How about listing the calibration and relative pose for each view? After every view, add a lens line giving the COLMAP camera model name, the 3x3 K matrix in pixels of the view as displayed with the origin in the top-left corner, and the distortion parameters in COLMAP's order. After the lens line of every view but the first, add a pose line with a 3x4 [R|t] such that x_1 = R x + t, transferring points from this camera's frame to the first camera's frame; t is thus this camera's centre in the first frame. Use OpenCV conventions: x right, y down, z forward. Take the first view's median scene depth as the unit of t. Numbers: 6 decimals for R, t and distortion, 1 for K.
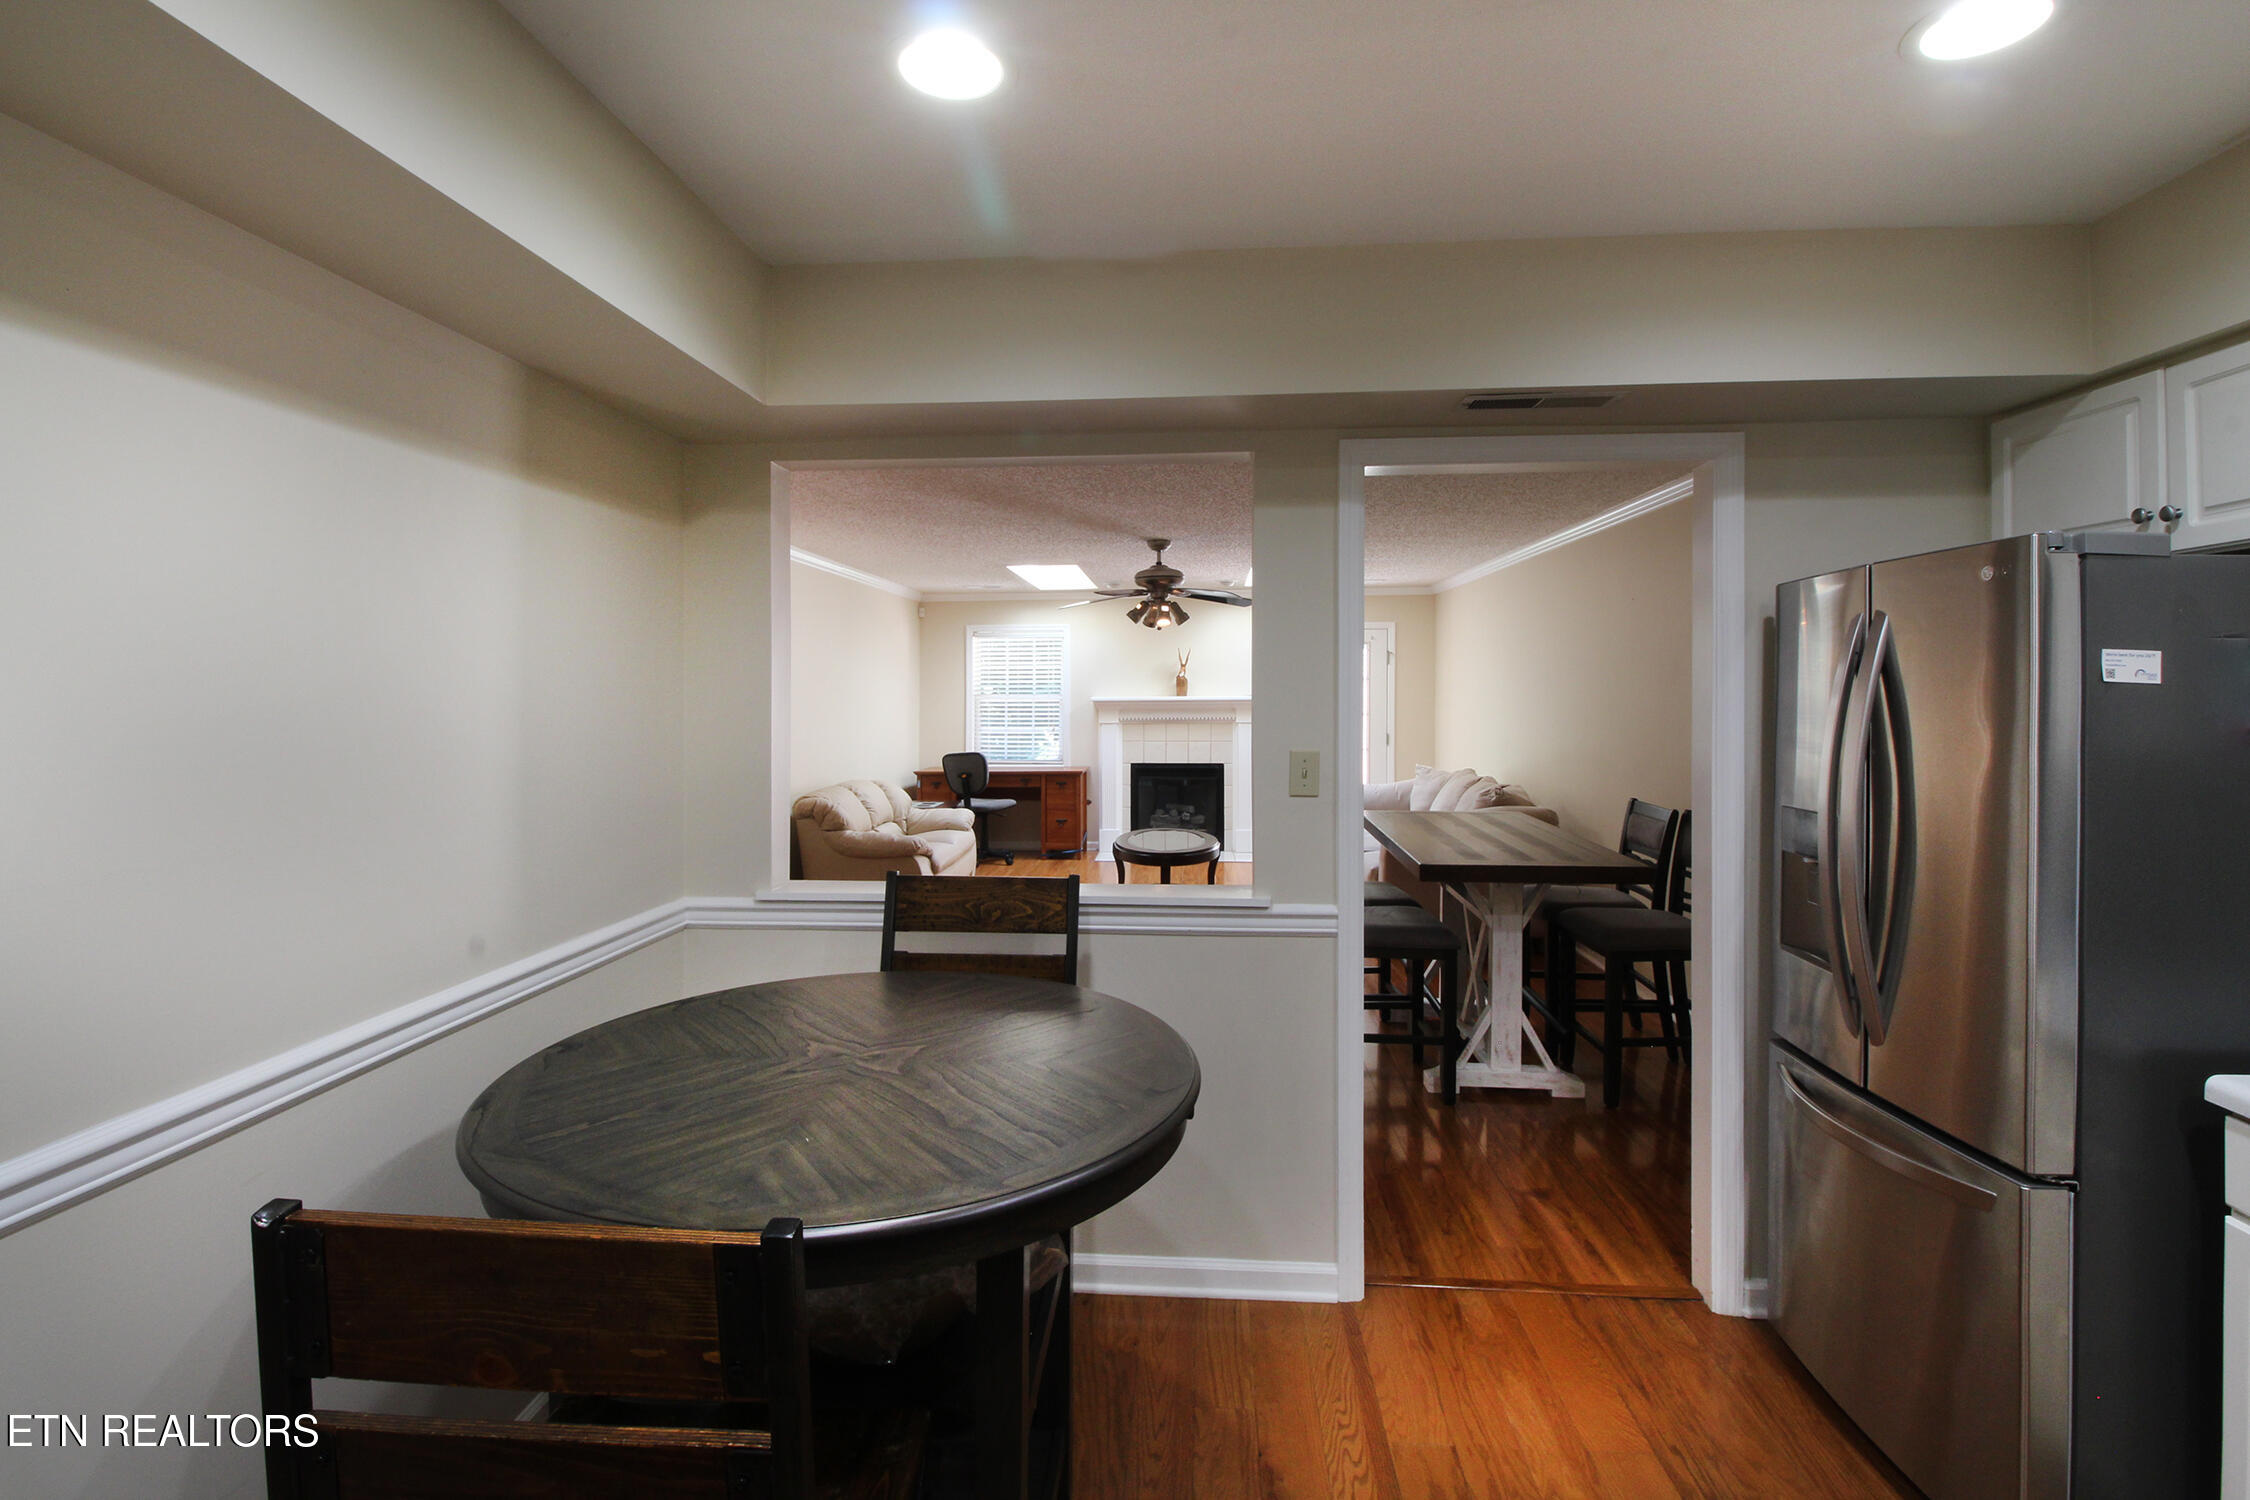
lens RADIAL K [[1054.9, 0, 1121.6], [0, 1054.9, 713.3], [0, 0, 1]] dist [-0.009783, -0.000302]
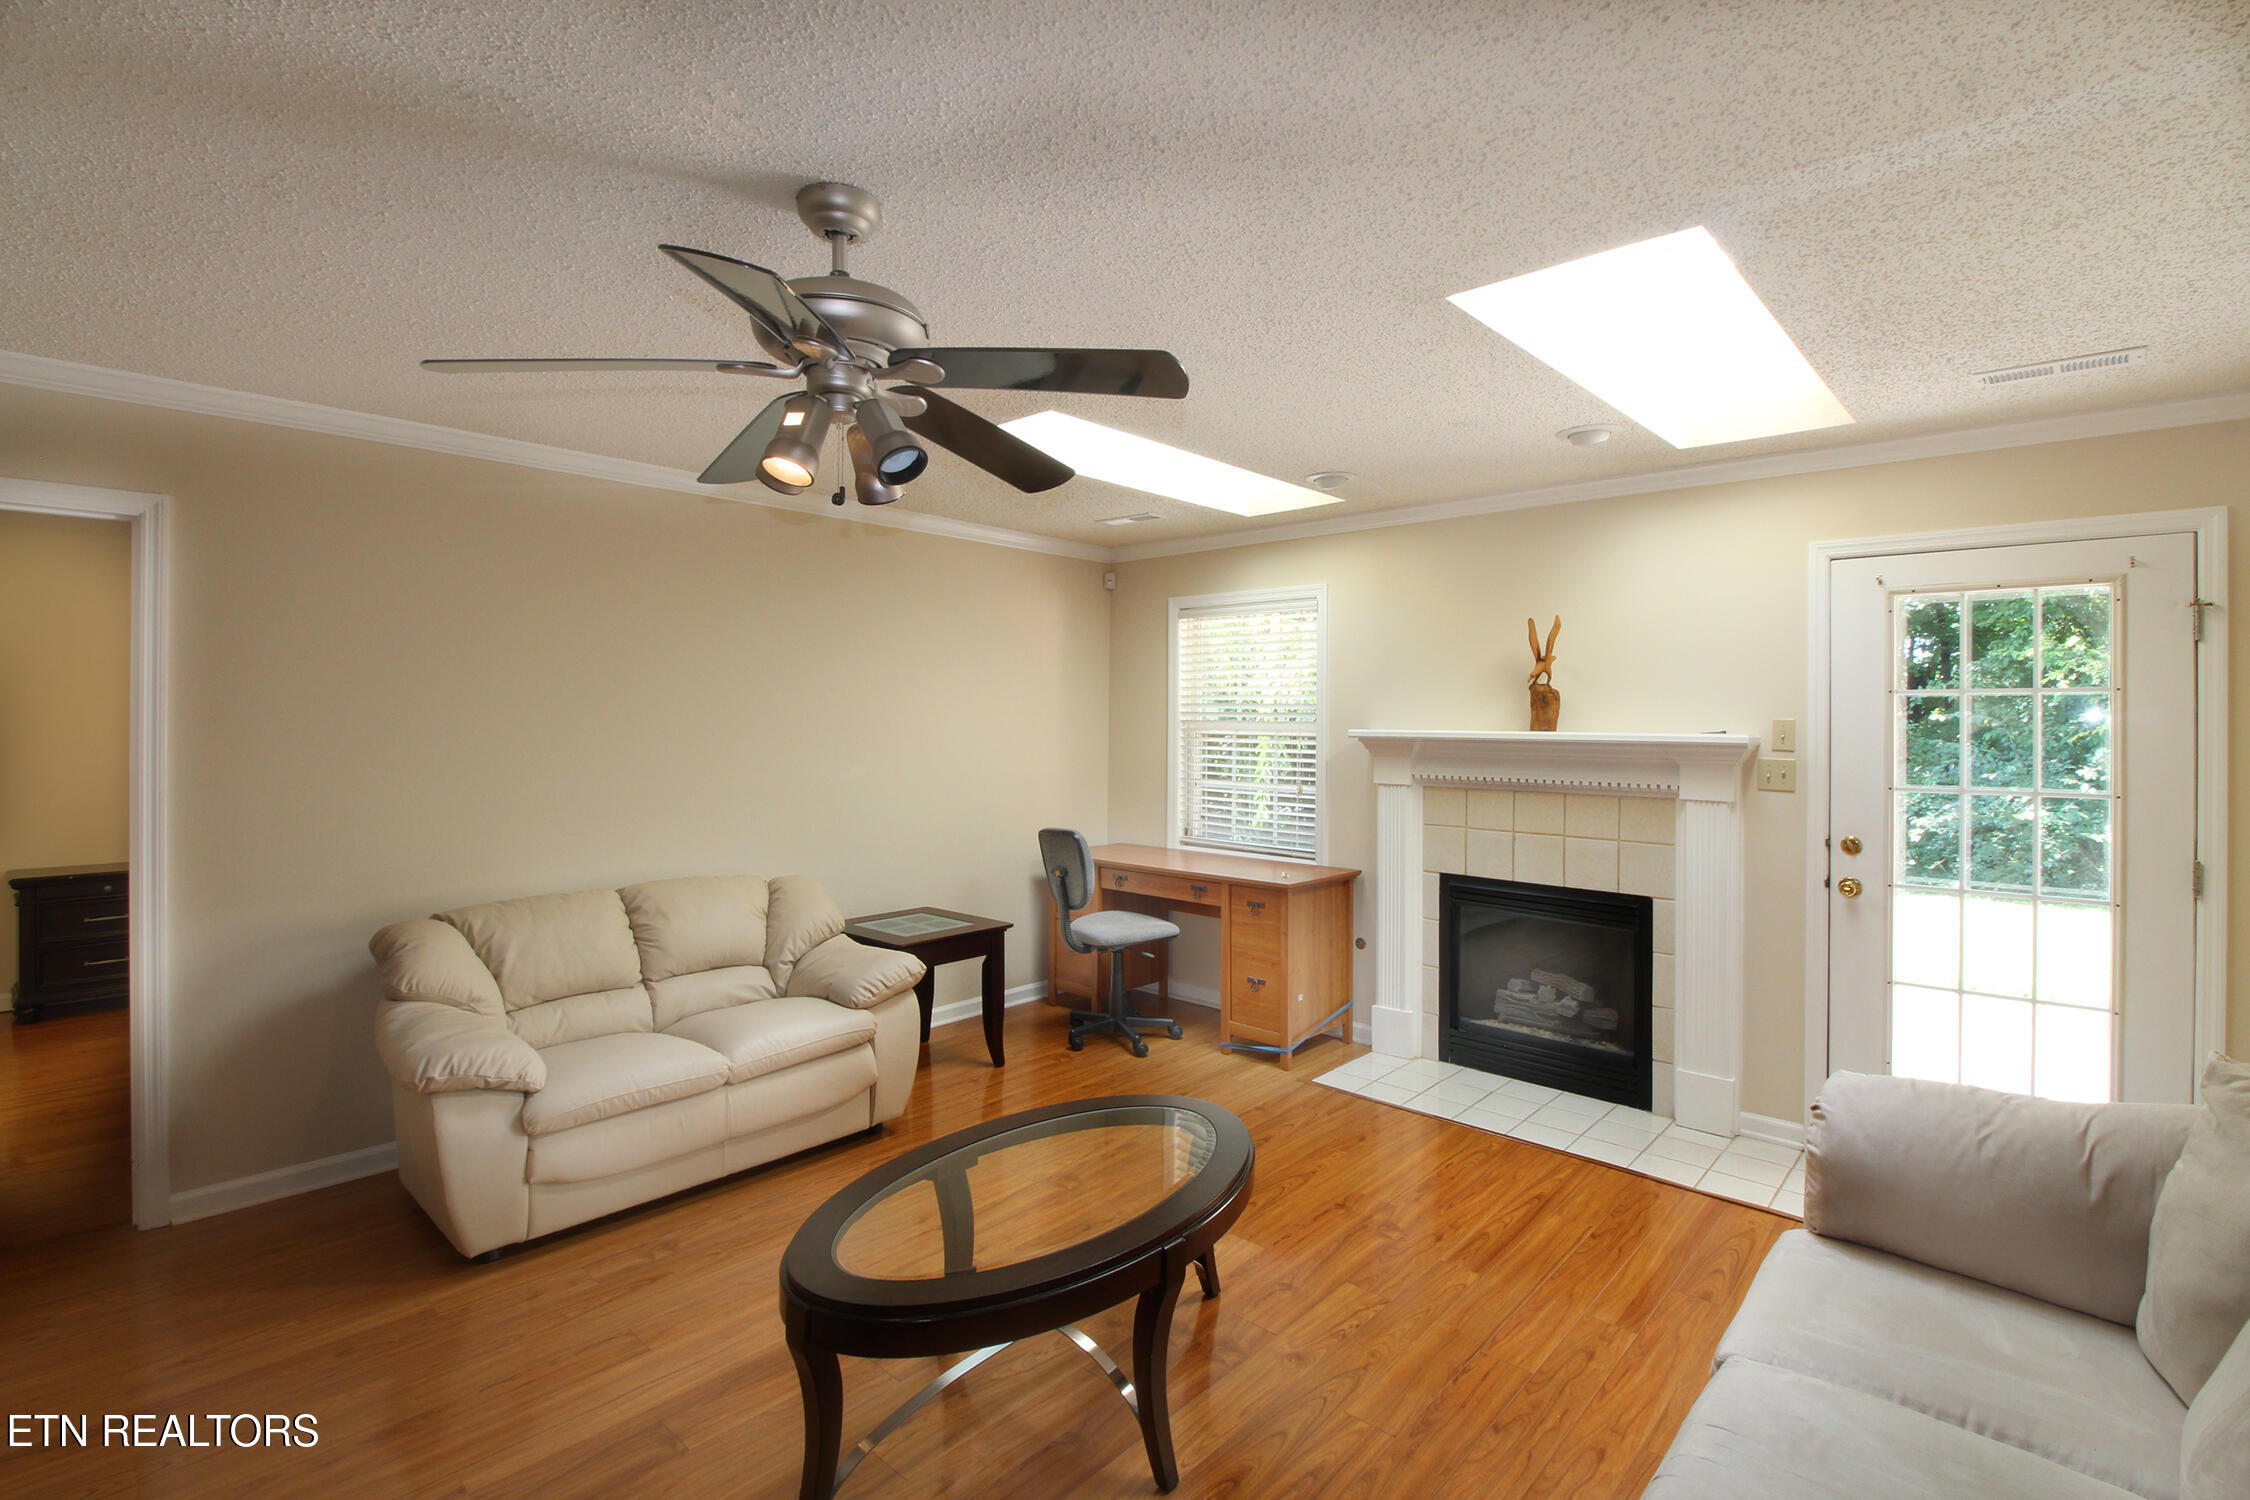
lens RADIAL K [[1054.9, 0, 1121.6], [0, 1054.9, 713.3], [0, 0, 1]] dist [-0.009783, -0.000302]
pose [[0.778897, 0.011561, -0.627045, 0.192763], [-0.029274, 0.999410, -0.017937, -0.010571], [0.626468, 0.032327, 0.778777, 0.553958]]
